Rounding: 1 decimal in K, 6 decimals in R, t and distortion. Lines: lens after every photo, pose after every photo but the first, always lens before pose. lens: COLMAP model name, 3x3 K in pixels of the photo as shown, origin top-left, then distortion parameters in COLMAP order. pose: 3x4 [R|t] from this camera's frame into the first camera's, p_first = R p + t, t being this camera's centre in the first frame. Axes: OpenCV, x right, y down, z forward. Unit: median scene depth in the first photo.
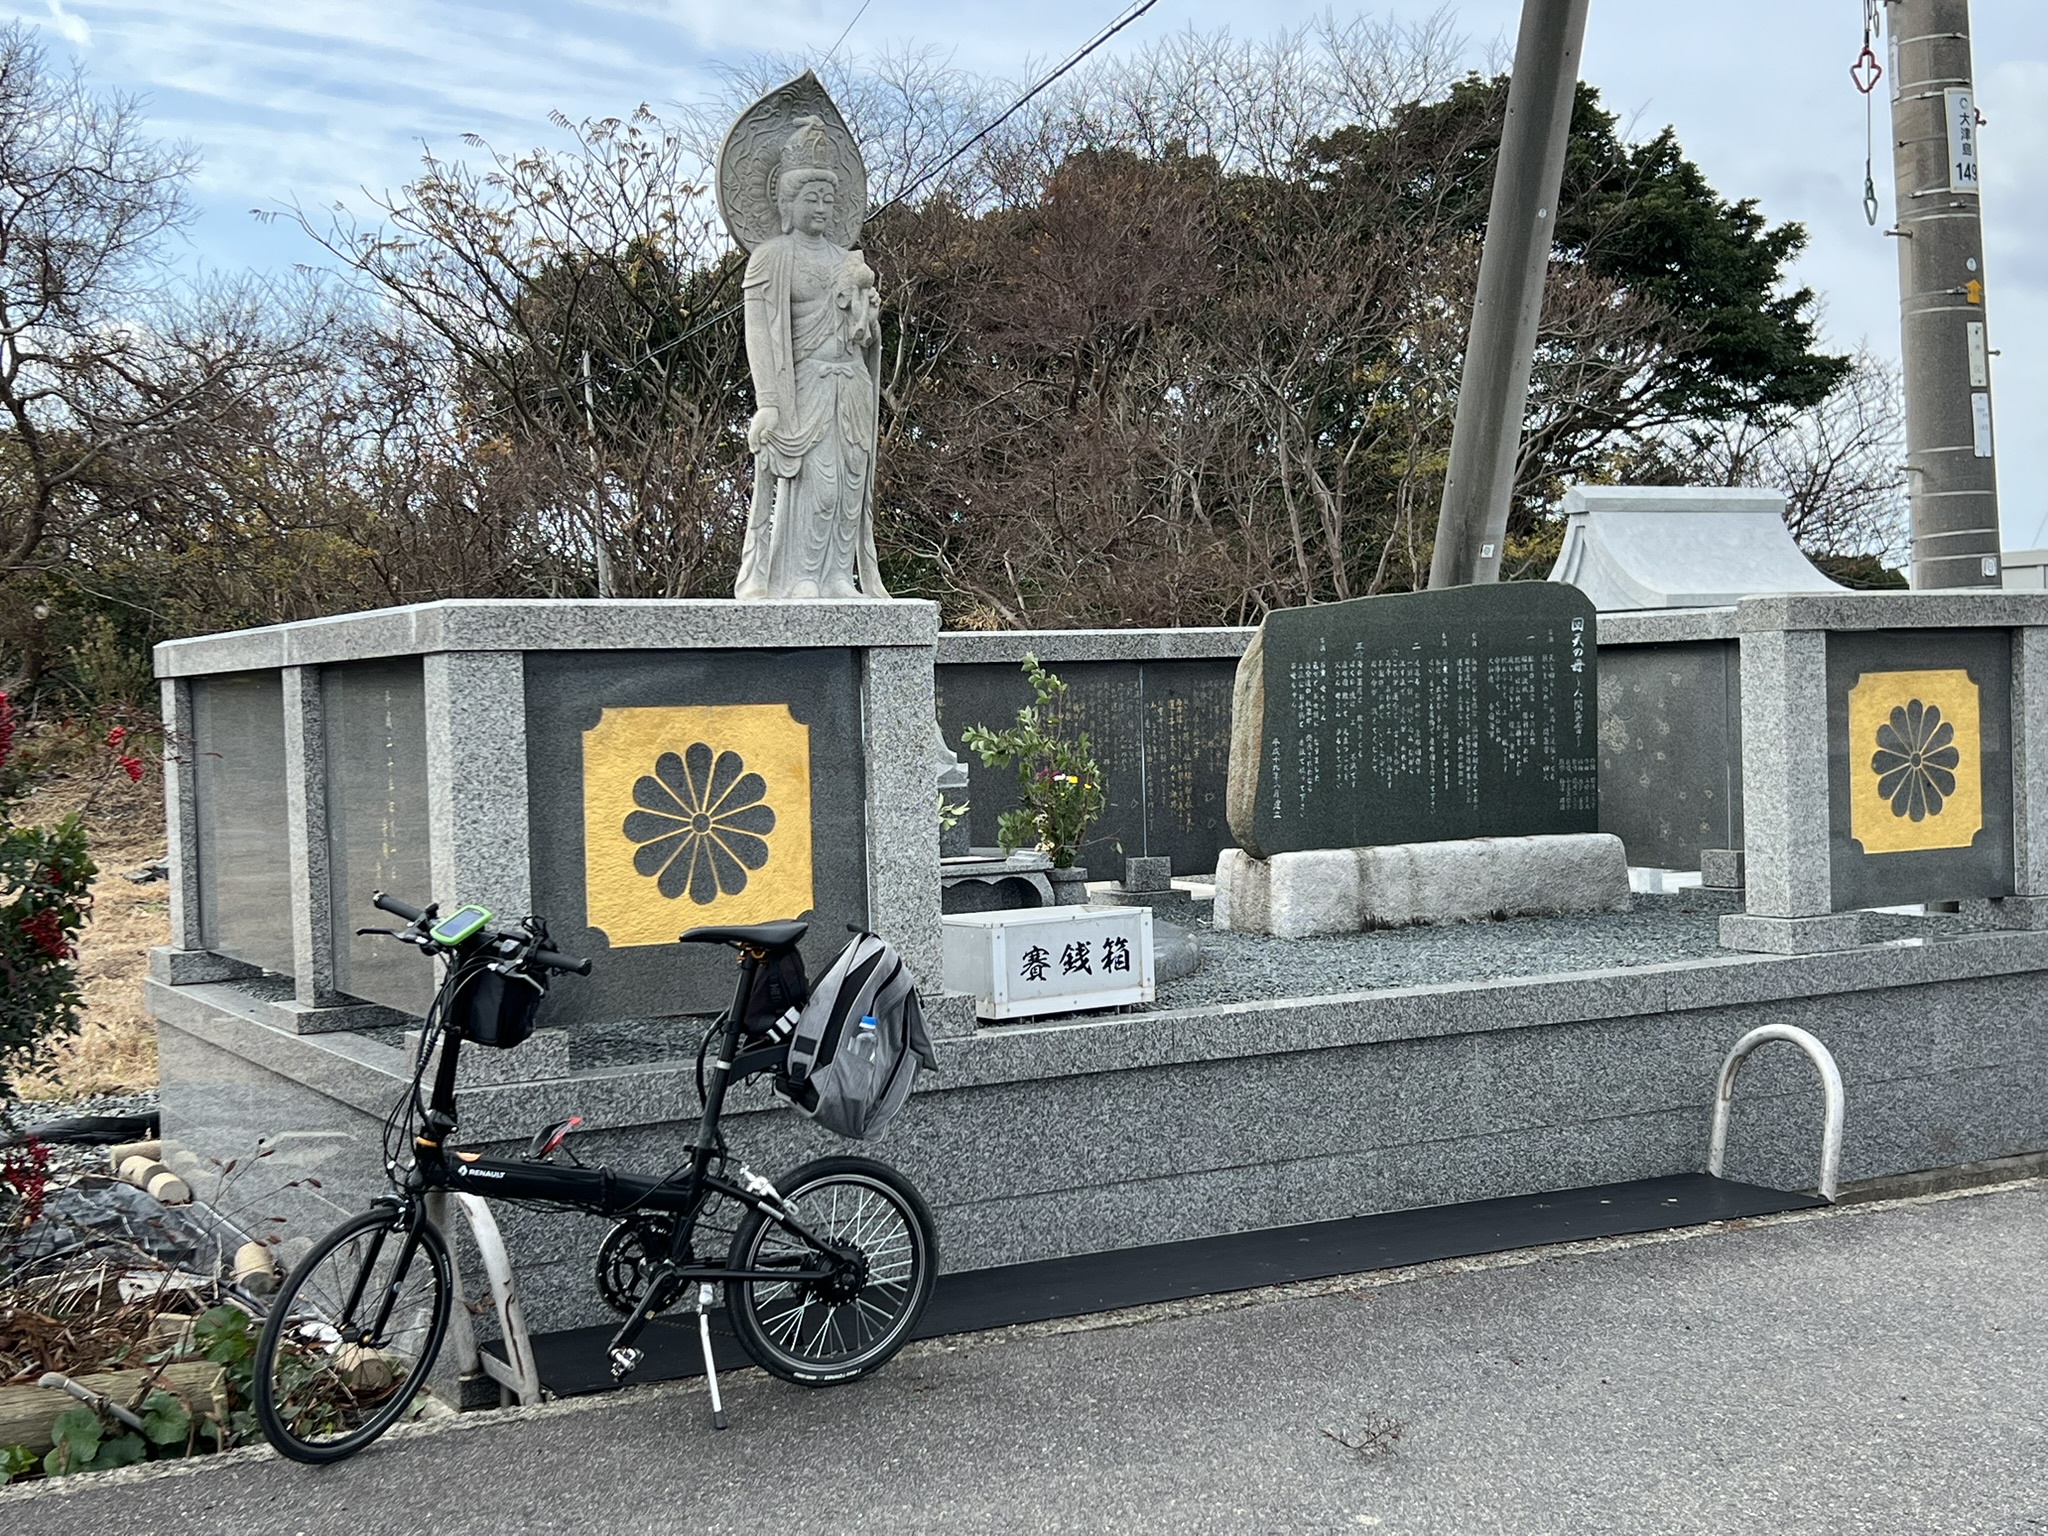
lens RADIAL K [[2566.5, 0, 1024.1], [0, 2566.5, 767.6], [0, 0, 1]] dist [-0.007627, 0.000000]
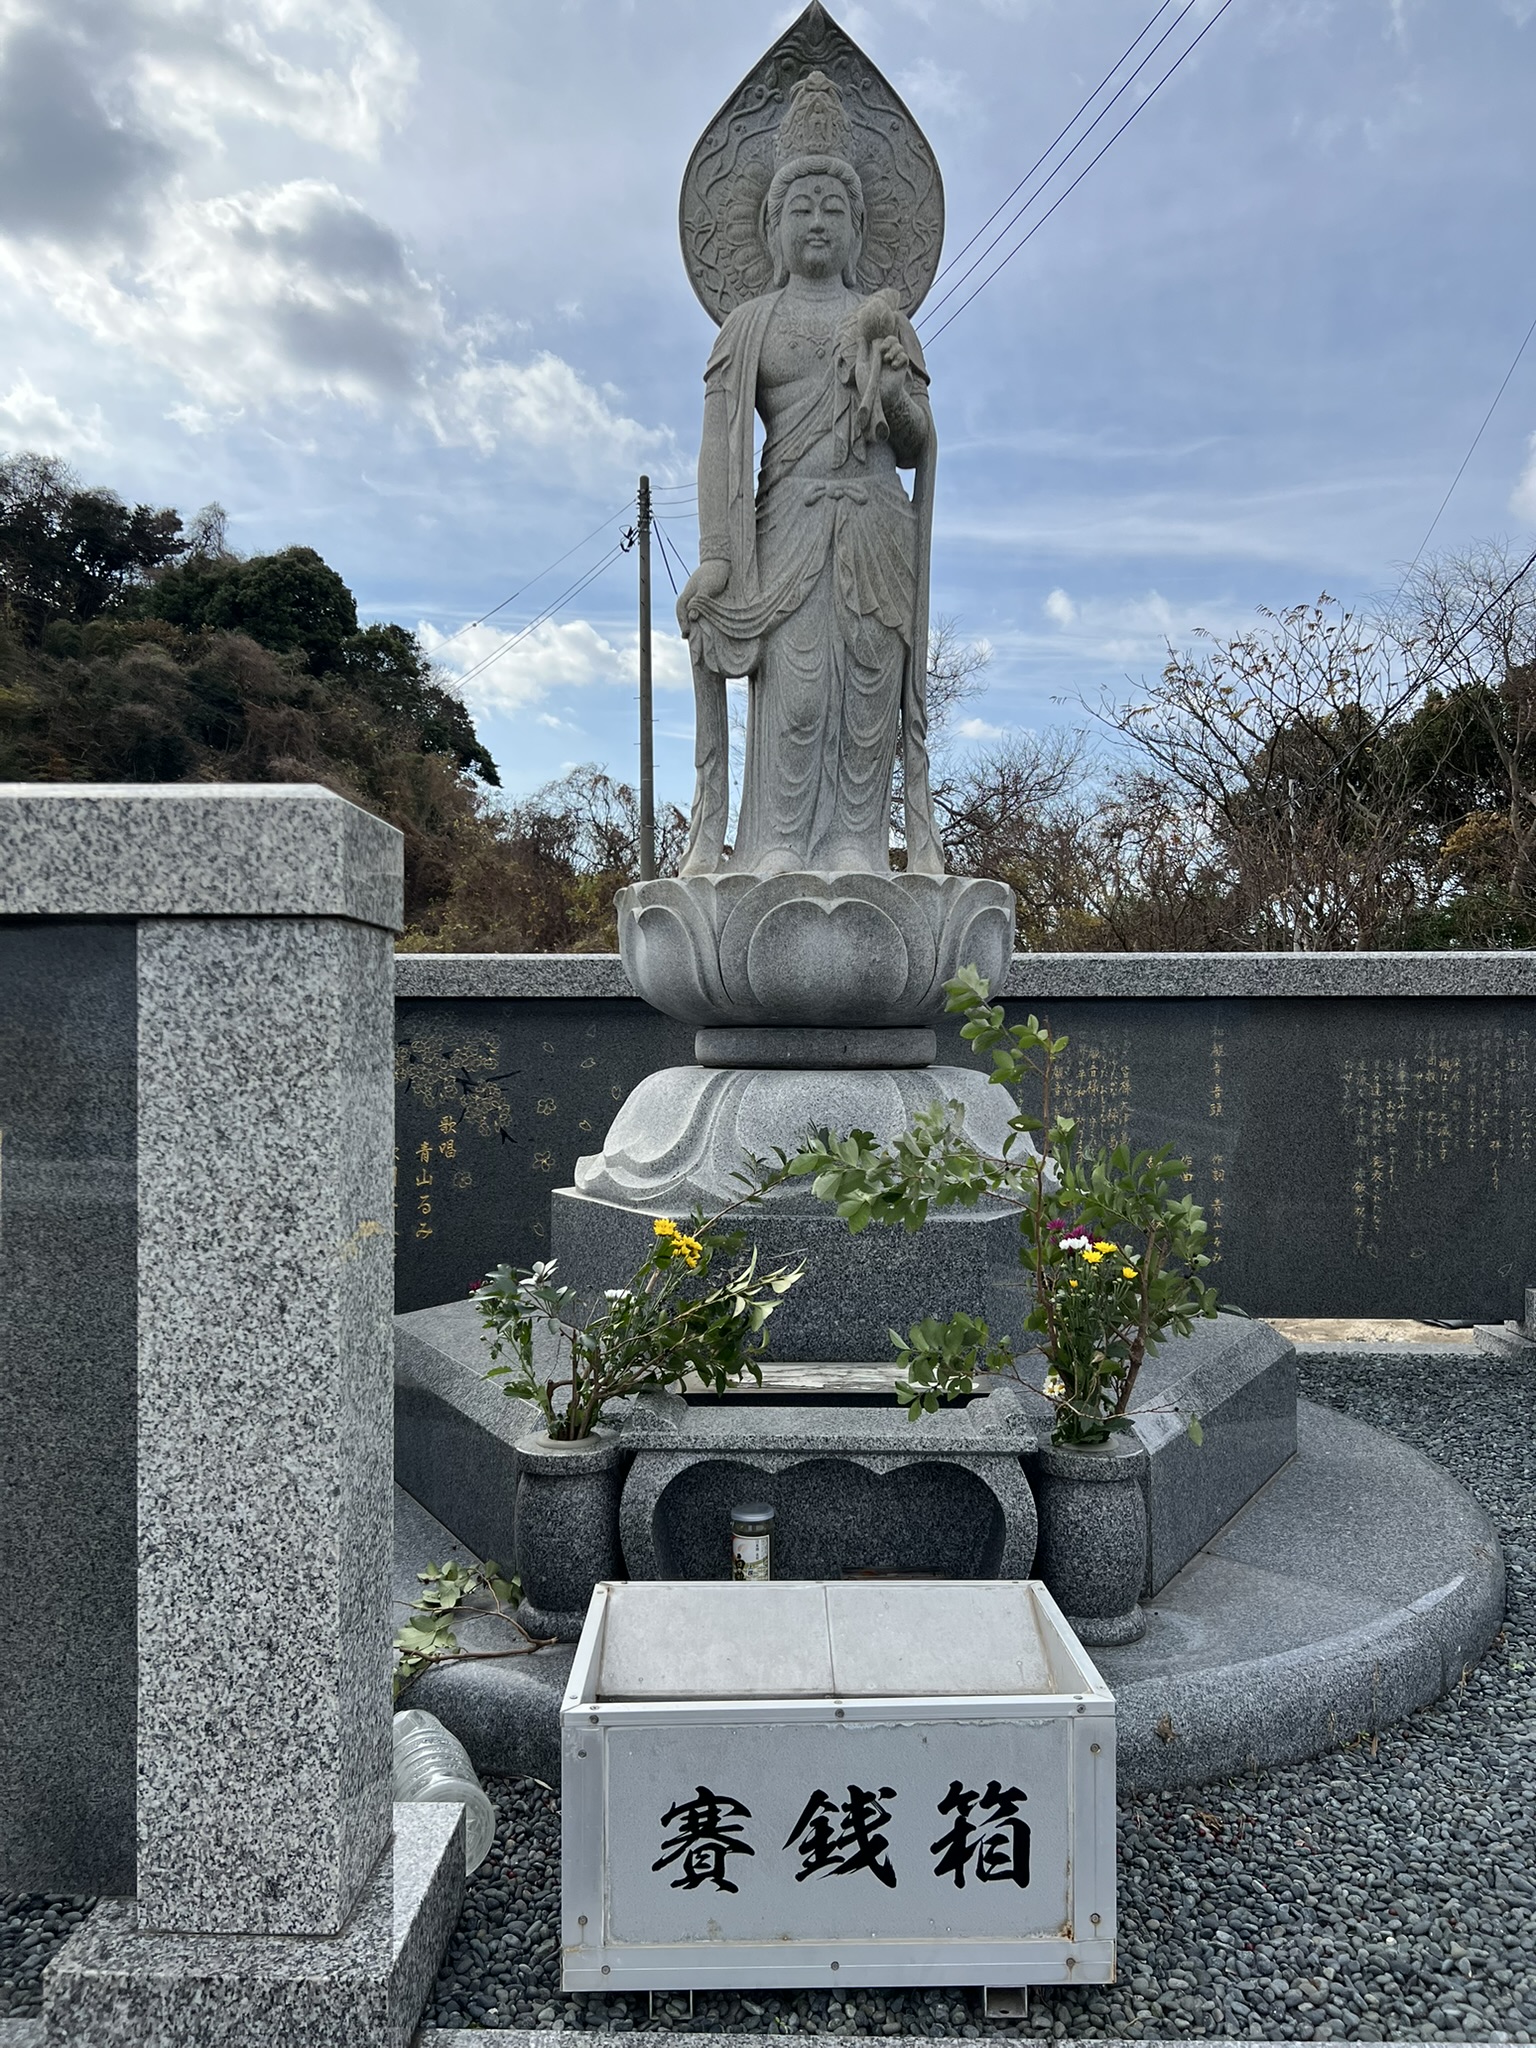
lens RADIAL K [[1525.3, 0, 763.5], [0, 1525.3, 1024.9], [0, 0, 1]] dist [0.019950, -0.003295]
pose [[0.853202, 0.021416, -0.521140, 0.105635], [-0.035597, 0.999218, -0.017216, -0.027444], [0.520364, 0.033240, 0.853297, 0.743488]]
